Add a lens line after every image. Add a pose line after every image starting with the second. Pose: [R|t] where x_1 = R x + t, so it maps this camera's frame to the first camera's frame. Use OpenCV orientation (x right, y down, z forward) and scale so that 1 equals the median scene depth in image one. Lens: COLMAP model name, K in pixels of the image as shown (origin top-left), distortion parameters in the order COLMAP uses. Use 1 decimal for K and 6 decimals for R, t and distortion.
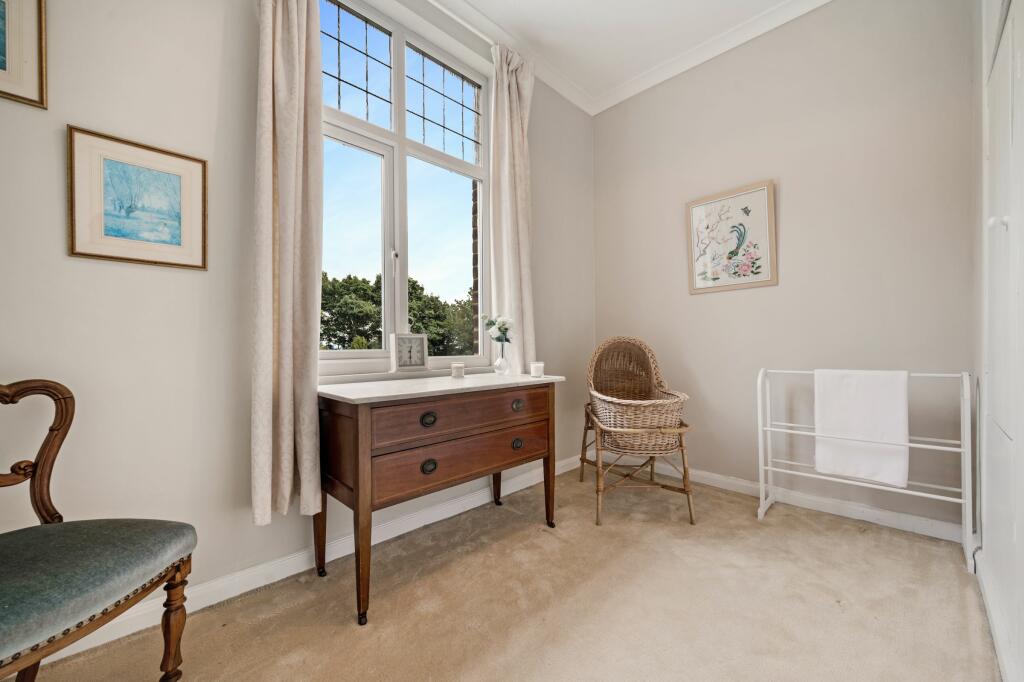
lens RADIAL K [[407.6, 0, 510.0], [0, 407.6, 344.7], [0, 0, 1]] dist [0.001886, 0.000139]
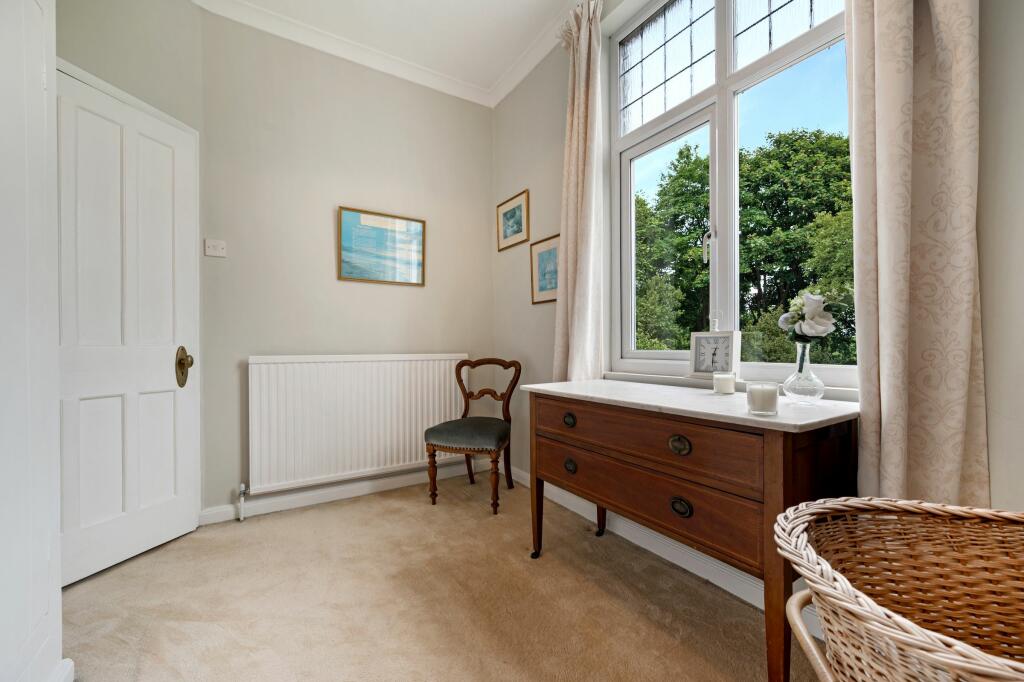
lens RADIAL K [[407.6, 0, 510.0], [0, 407.6, 344.7], [0, 0, 1]] dist [0.001886, 0.000139]
pose [[-0.227387, 0.005803, -0.973787, 0.696064], [0.010497, 0.999939, 0.003508, -0.009367], [0.973748, -0.009424, -0.227434, 0.909103]]
